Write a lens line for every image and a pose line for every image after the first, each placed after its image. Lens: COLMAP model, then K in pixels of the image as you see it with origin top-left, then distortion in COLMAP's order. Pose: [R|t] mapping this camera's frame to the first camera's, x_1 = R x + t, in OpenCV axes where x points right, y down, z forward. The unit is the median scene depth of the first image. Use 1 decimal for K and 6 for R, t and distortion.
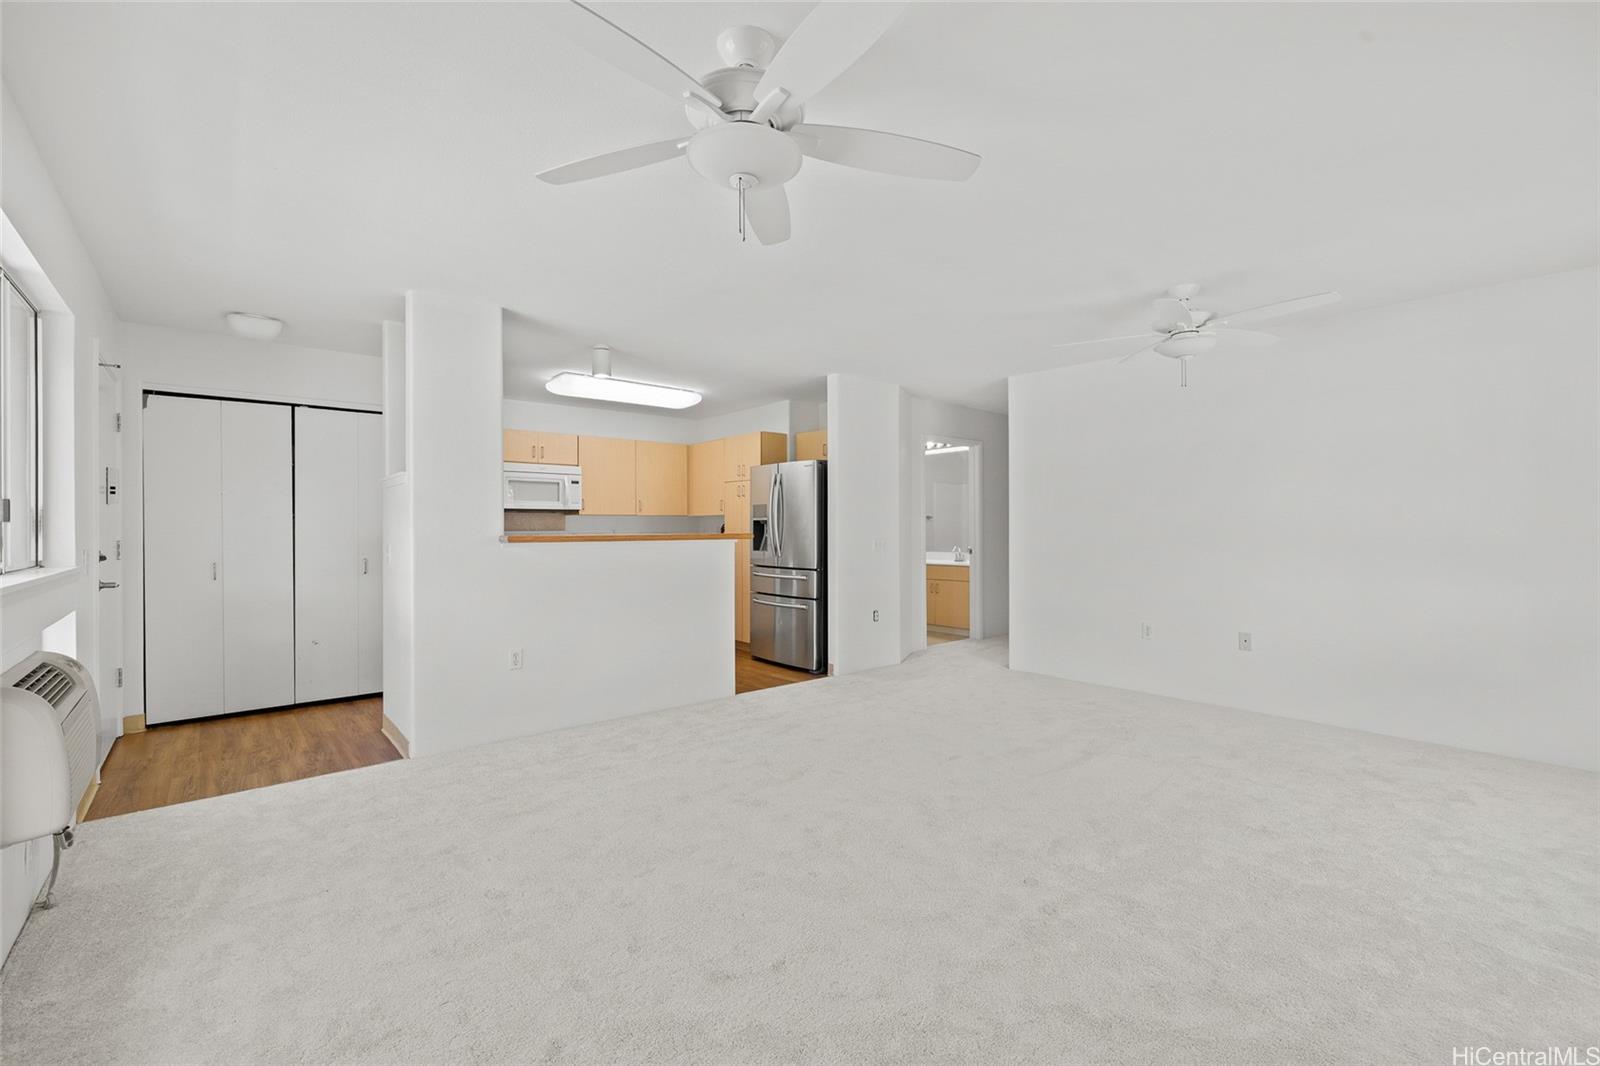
lens RADIAL K [[686.4, 0, 796.5], [0, 686.4, 527.2], [0, 0, 1]] dist [0.000684, 0.000005]
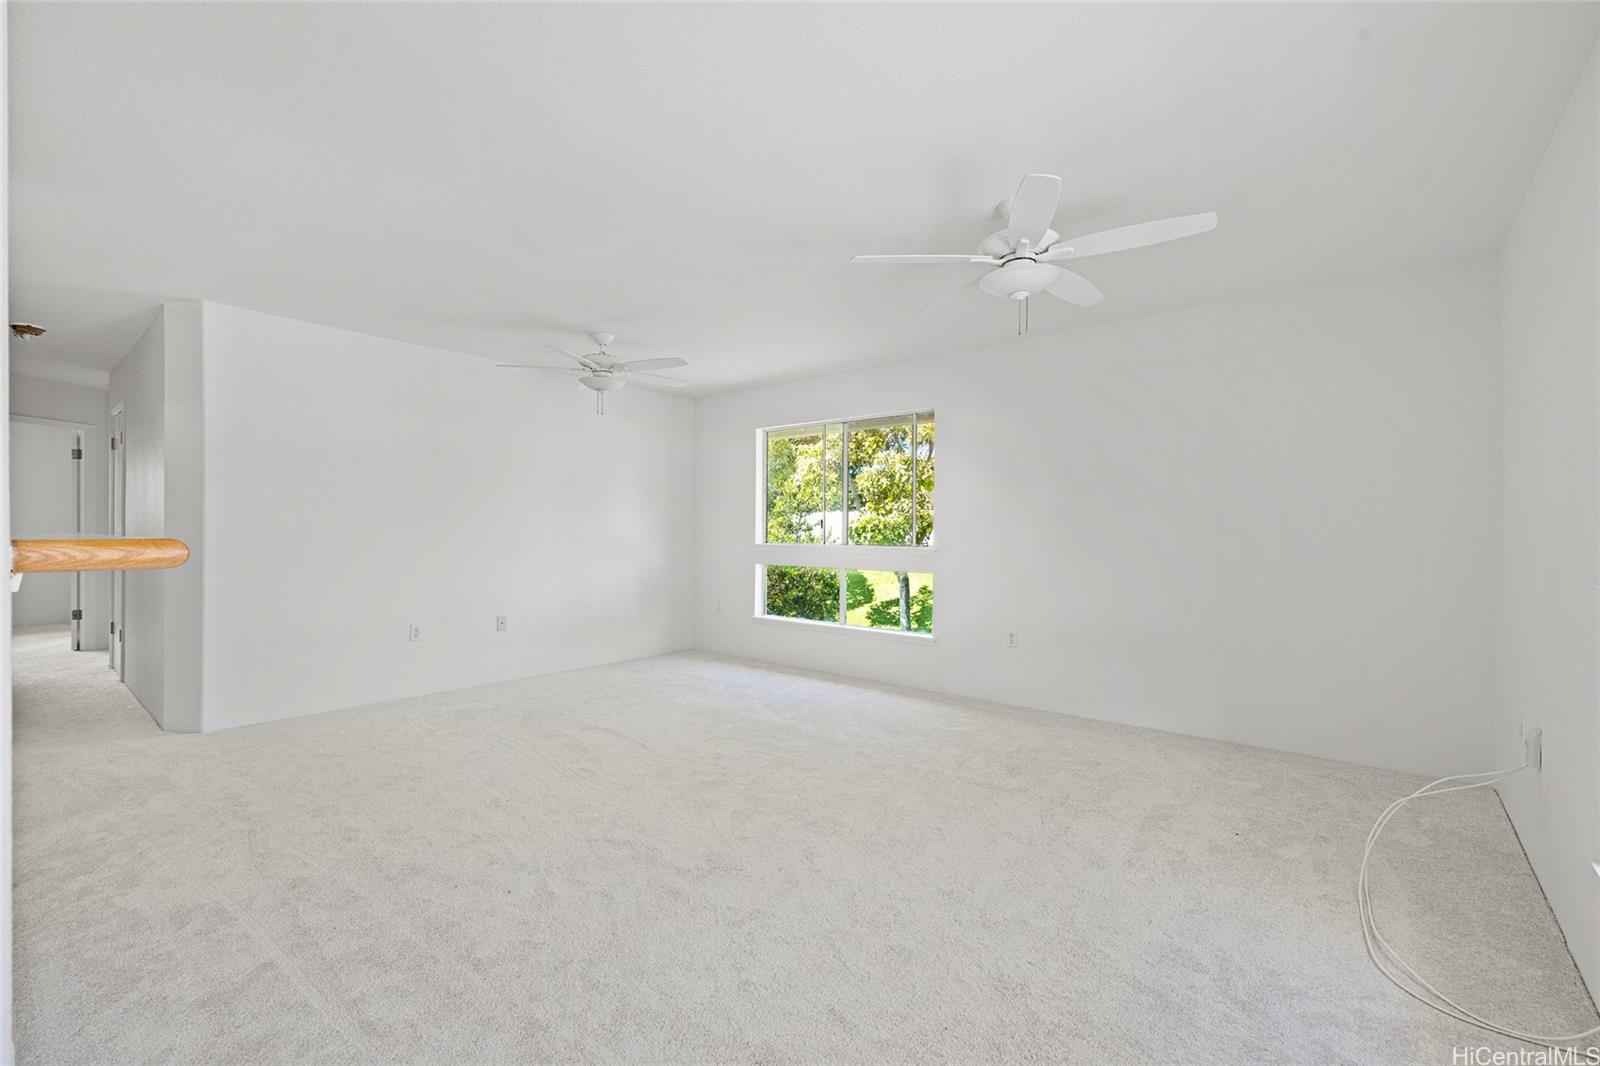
lens RADIAL K [[686.4, 0, 796.5], [0, 686.4, 527.2], [0, 0, 1]] dist [0.000684, 0.000005]
pose [[-0.168665, 0.005698, 0.985657, -0.465111], [-0.004848, 0.999966, -0.006610, 0.004747], [-0.985662, -0.005893, -0.168631, 0.546033]]
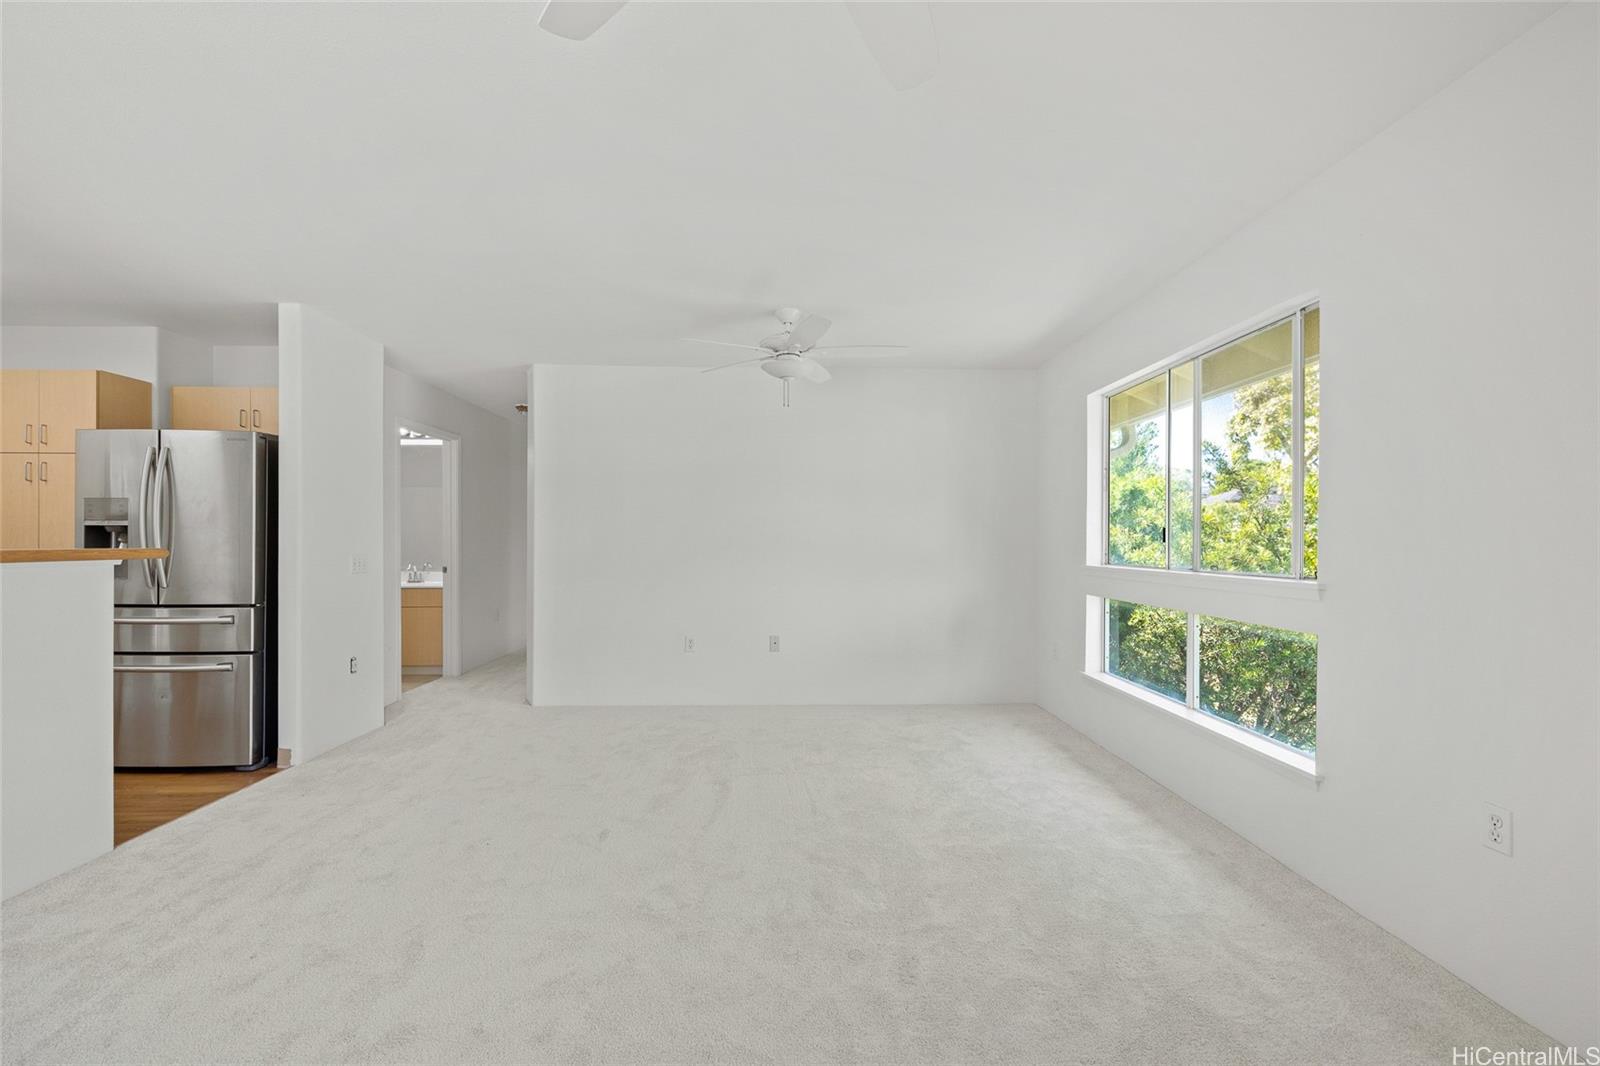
lens RADIAL K [[682.5, 0, 800.8], [0, 682.5, 545.7], [0, 0, 1]] dist [0.000139, 0.000087]
pose [[0.624217, 0.000662, 0.781250, -0.147885], [-0.005532, 0.999978, 0.003573, 0.001750], [-0.781231, -0.006552, 0.624207, 0.212877]]
